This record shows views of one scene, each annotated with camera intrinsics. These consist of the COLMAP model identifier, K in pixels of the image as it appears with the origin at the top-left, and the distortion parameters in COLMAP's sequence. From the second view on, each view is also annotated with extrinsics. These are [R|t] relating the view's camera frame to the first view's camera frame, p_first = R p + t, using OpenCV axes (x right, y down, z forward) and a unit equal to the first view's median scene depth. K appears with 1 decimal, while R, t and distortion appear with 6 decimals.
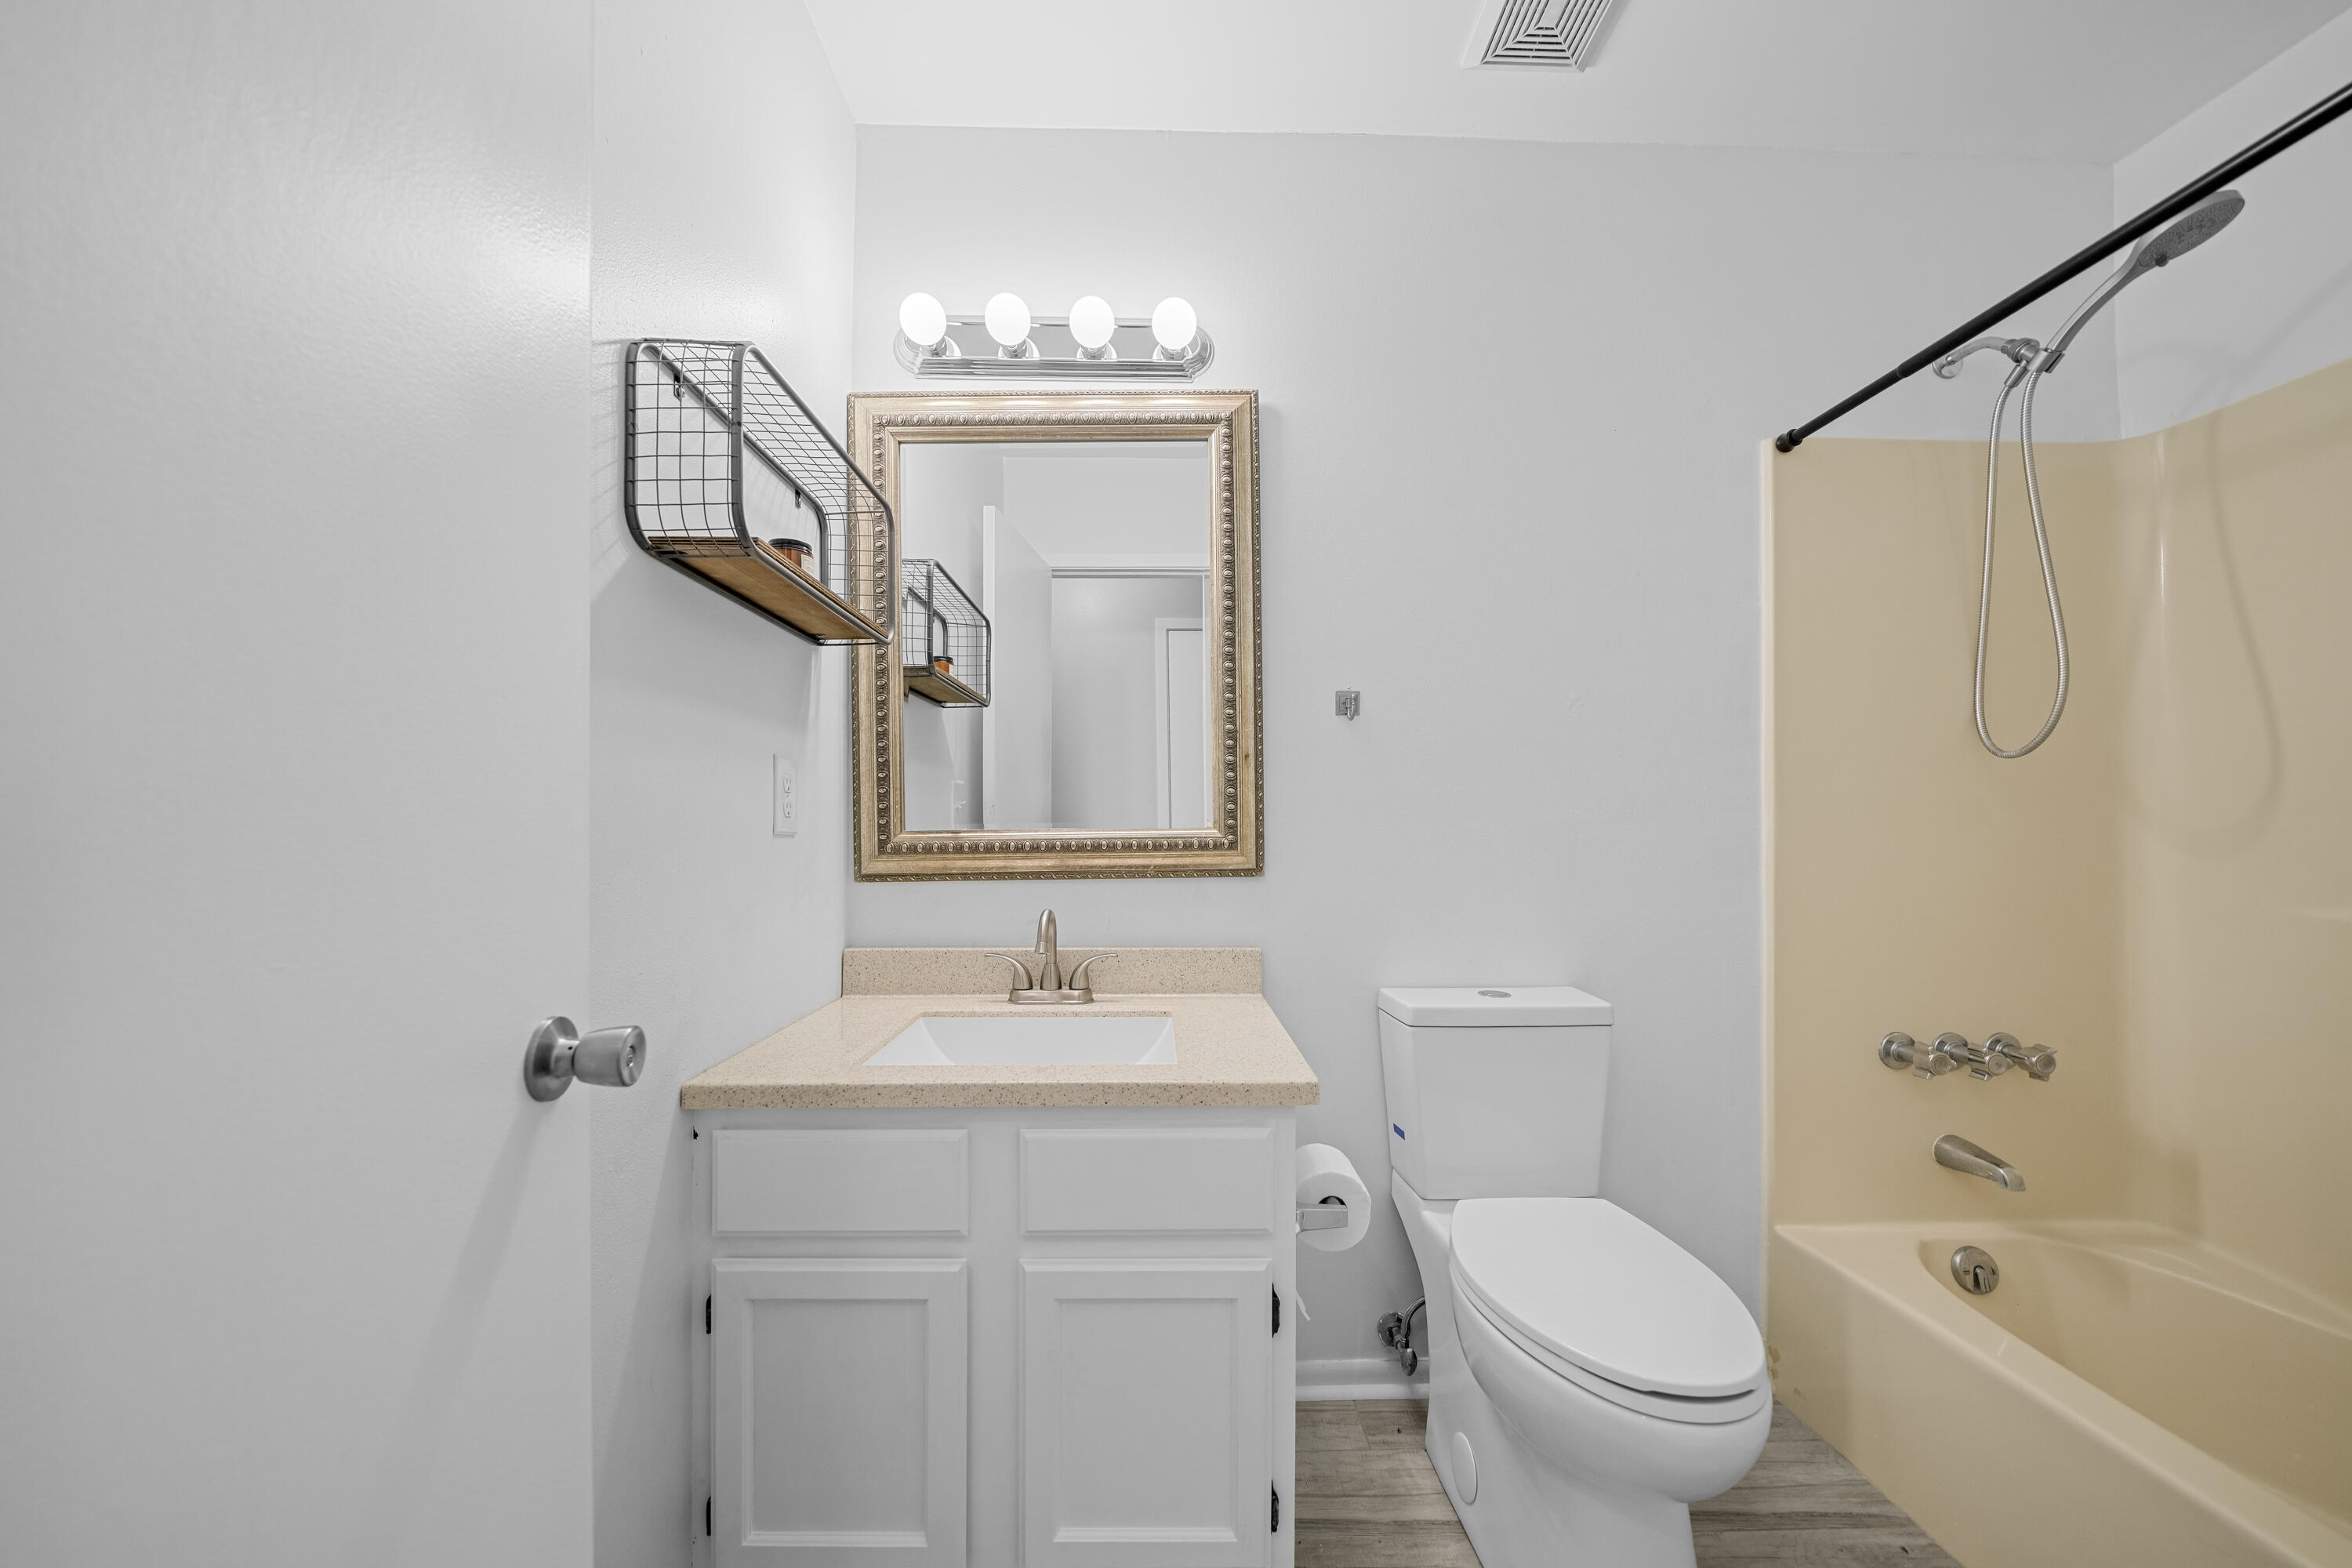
lens RADIAL K [[812.0, 0, 1166.7], [0, 812.0, 792.0], [0, 0, 1]] dist [-0.007706, 0.000003]
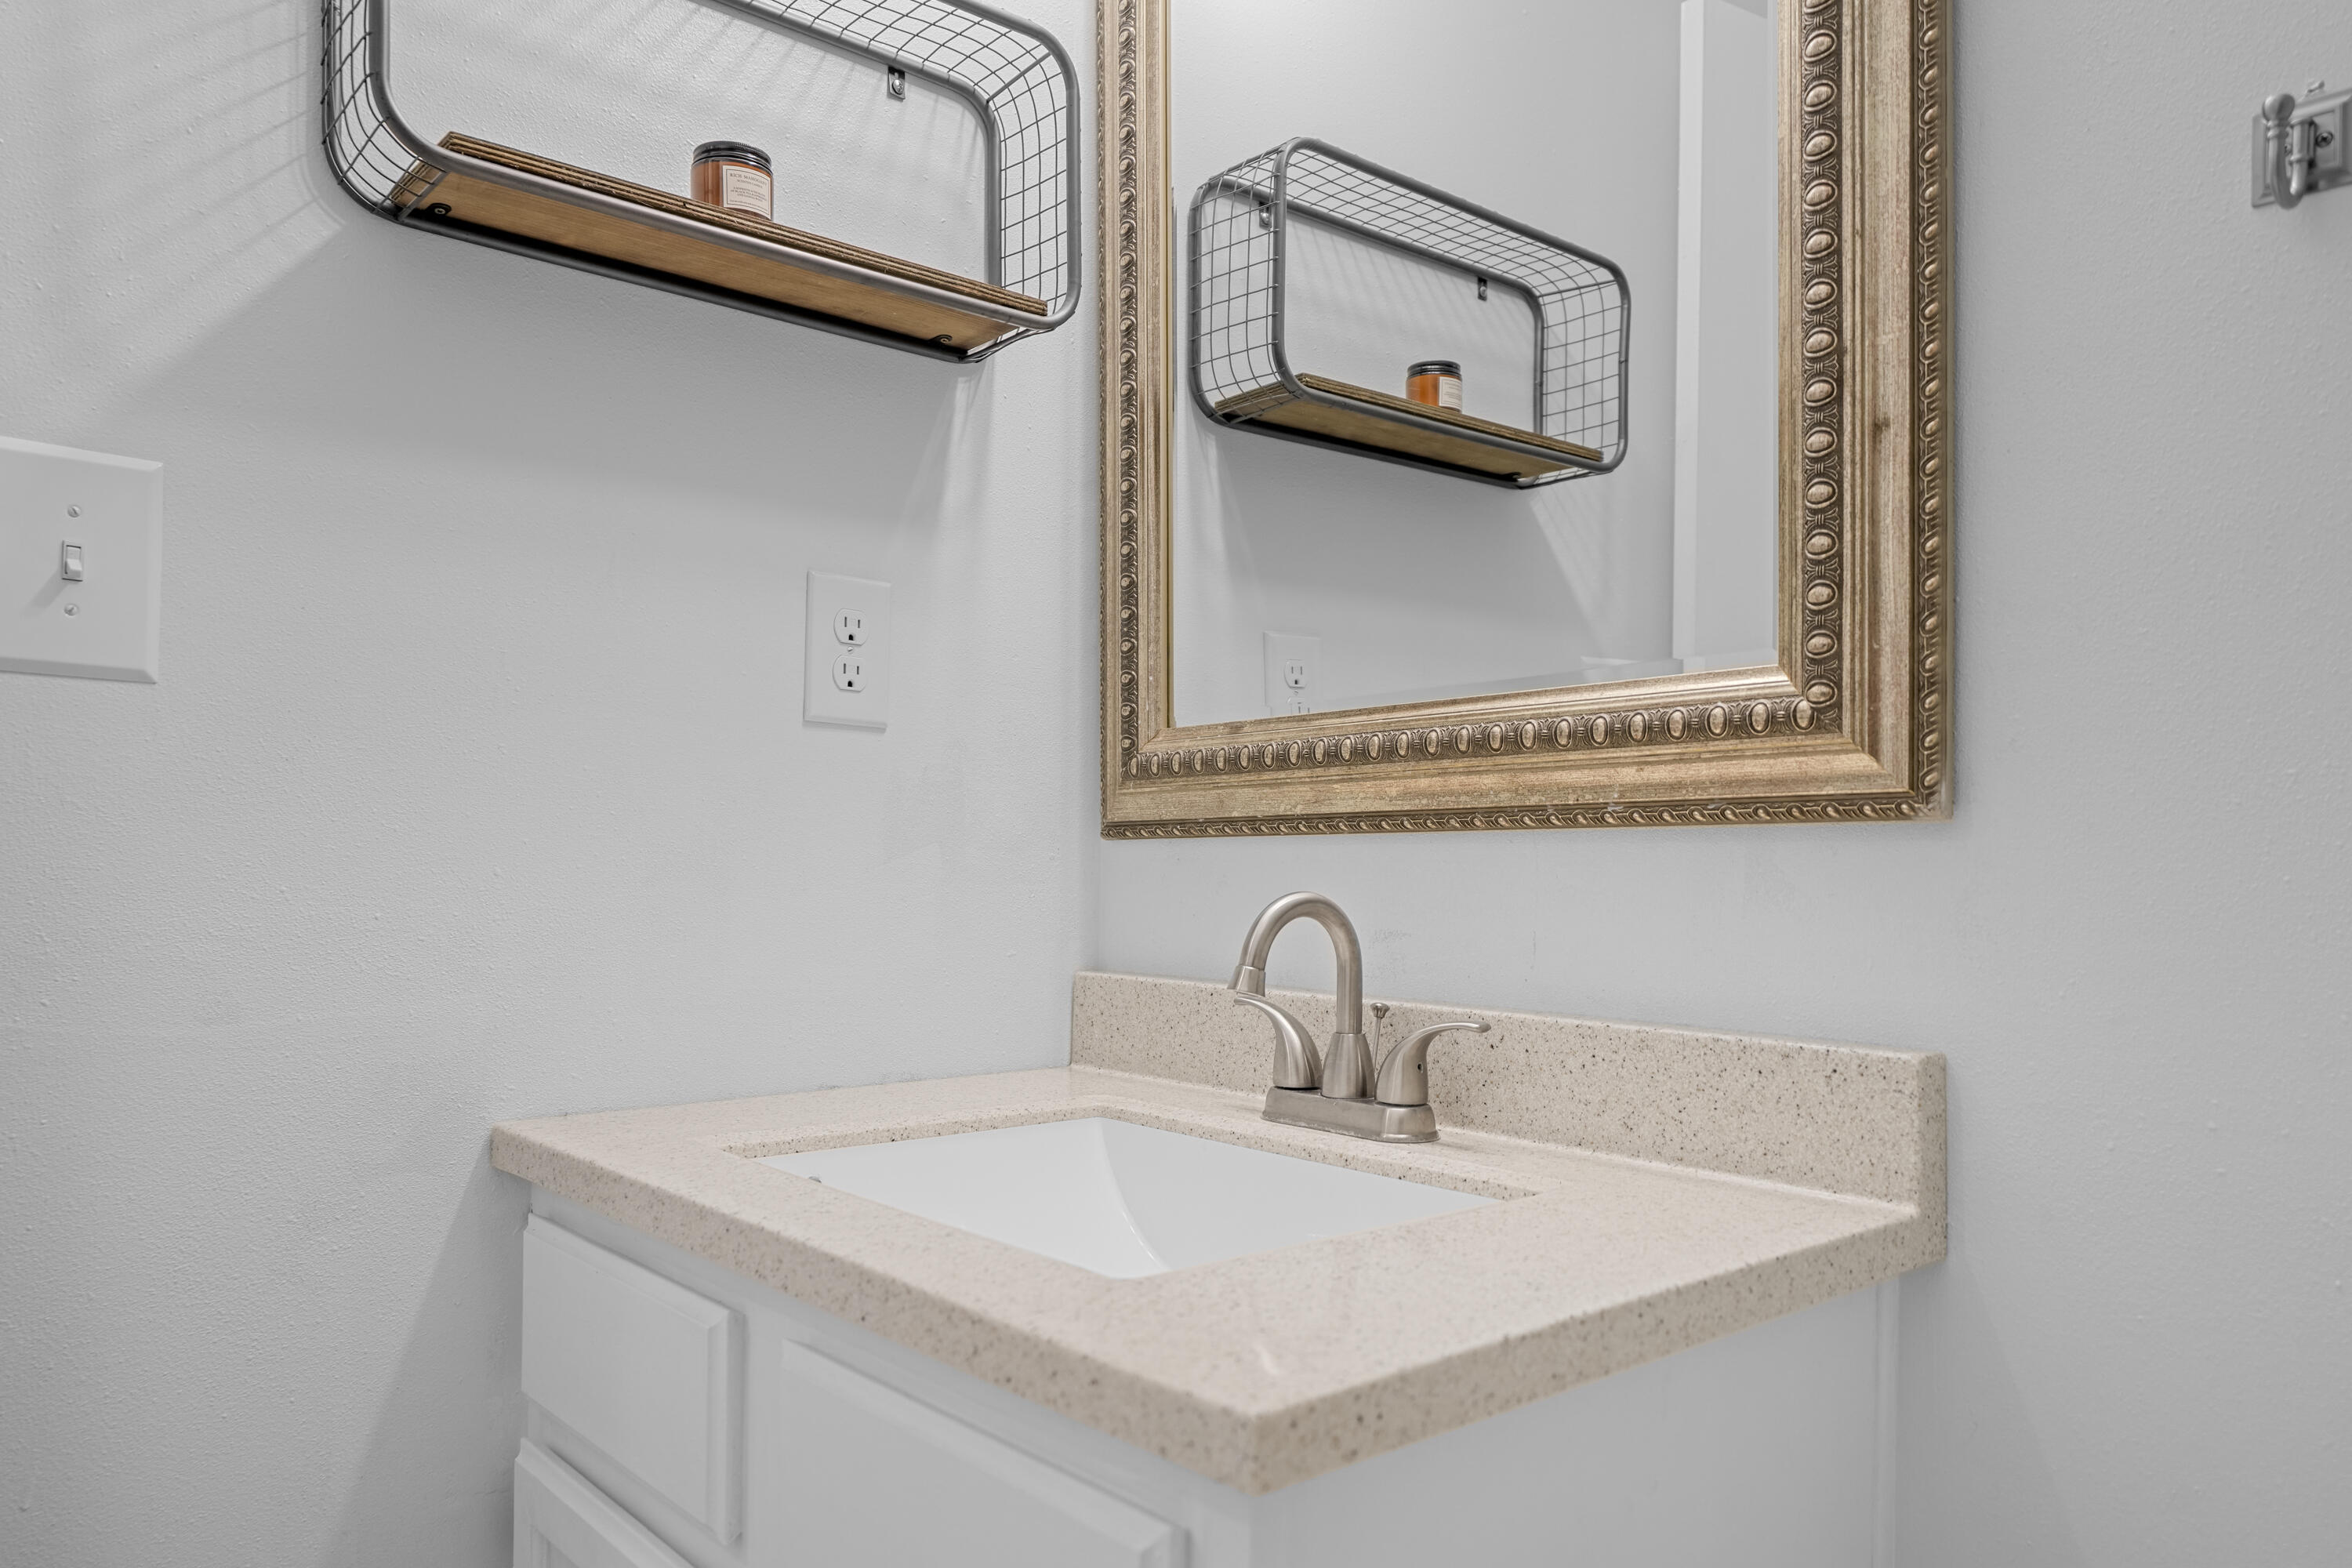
lens RADIAL K [[1613.5, 0, 1179.3], [0, 1613.5, 827.7], [0, 0, 1]] dist [0.006236, 0.001816]
pose [[0.643649, -0.008582, -0.765273, 0.396328], [0.024129, 0.999668, 0.009083, 0.096476], [0.764941, -0.024311, 0.643642, 0.409176]]
